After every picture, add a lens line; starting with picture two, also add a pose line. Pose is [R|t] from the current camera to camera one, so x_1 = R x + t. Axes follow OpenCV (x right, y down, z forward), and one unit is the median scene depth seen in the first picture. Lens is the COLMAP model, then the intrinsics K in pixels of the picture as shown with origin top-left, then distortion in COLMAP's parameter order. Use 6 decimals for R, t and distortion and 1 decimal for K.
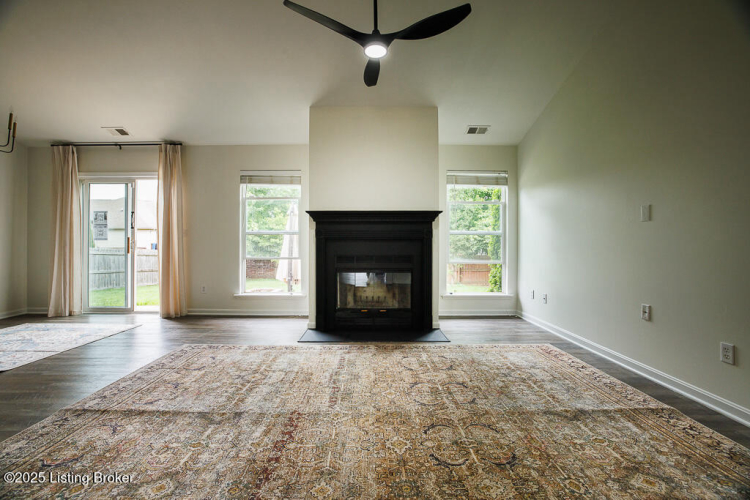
lens RADIAL K [[321.4, 0, 374.3], [0, 321.4, 248.6], [0, 0, 1]] dist [-0.034641, 0.007254]
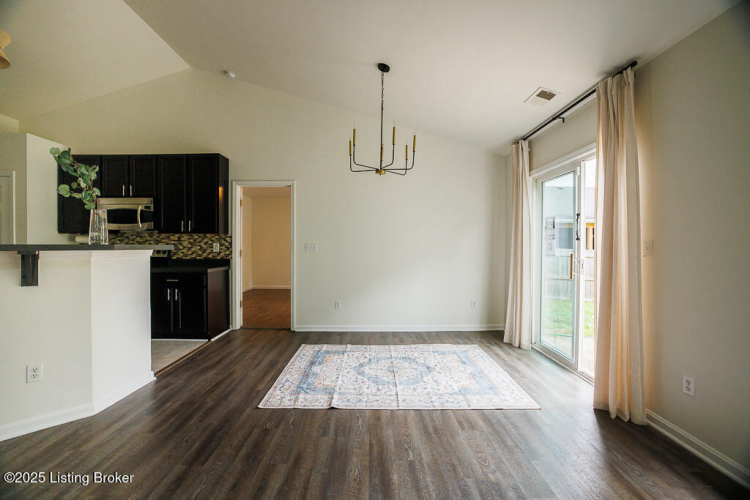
lens RADIAL K [[321.4, 0, 368.0], [0, 321.4, 247.1], [0, 0, 1]] dist [-0.034641, 0.007254]
pose [[-0.011558, 0.007811, -0.999903, -0.202972], [-0.010457, 0.999914, 0.007932, -0.081399], [0.999879, 0.010547, -0.011475, 0.936128]]
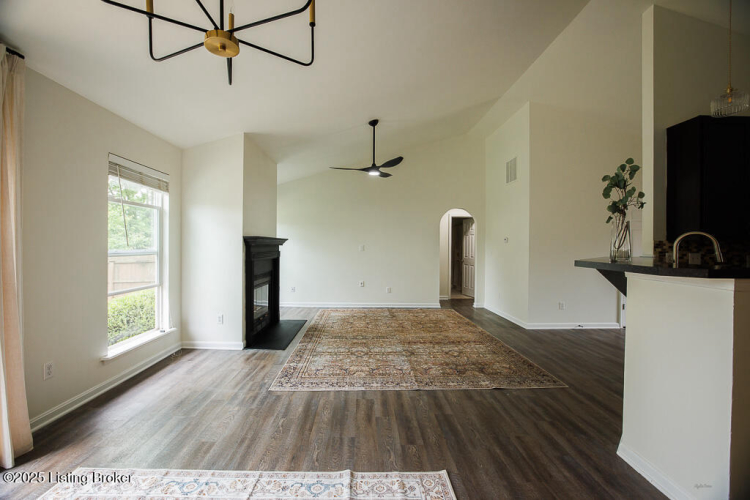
lens RADIAL K [[321.4, 0, 364.8], [0, 321.4, 246.3], [0, 0, 1]] dist [-0.034641, 0.007254]
pose [[-0.002111, -0.000658, 0.999998, -1.626903], [-0.001570, 0.999999, 0.000655, -0.106872], [-0.999997, -0.001569, -0.002112, 0.810811]]
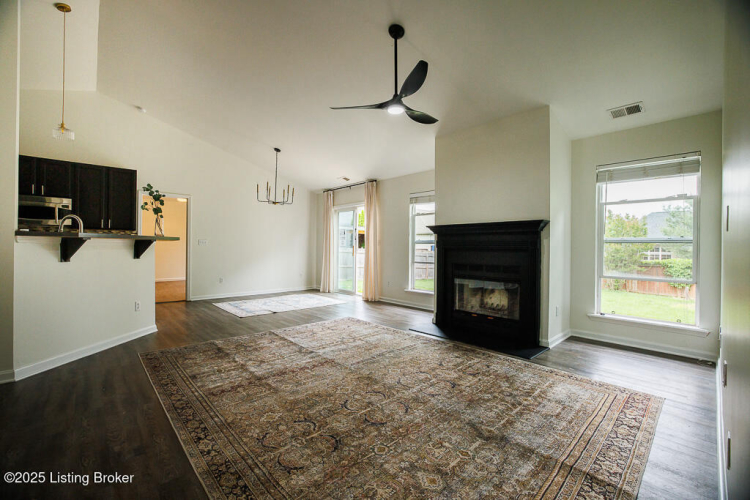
lens RADIAL K [[321.4, 0, 374.5], [0, 321.4, 246.6], [0, 0, 1]] dist [-0.034641, 0.007254]
pose [[0.673206, 0.003727, -0.739446, 0.709634], [-0.012322, 0.999905, -0.006179, -0.035240], [0.739353, 0.013271, 0.673187, 0.034810]]
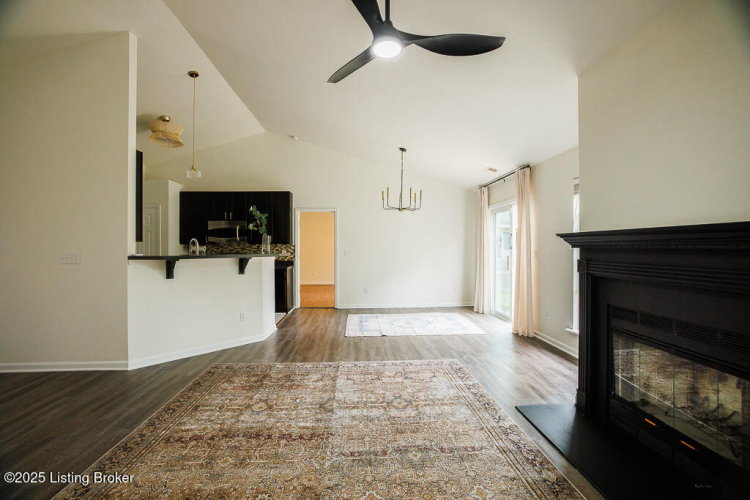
lens RADIAL K [[321.4, 0, 371.3], [0, 321.4, 249.7], [0, 0, 1]] dist [-0.034641, 0.007254]
pose [[0.043317, 0.010065, -0.999011, 0.586314], [-0.005598, 0.999936, 0.009832, -0.110920], [0.999046, 0.005167, 0.043371, 0.707468]]
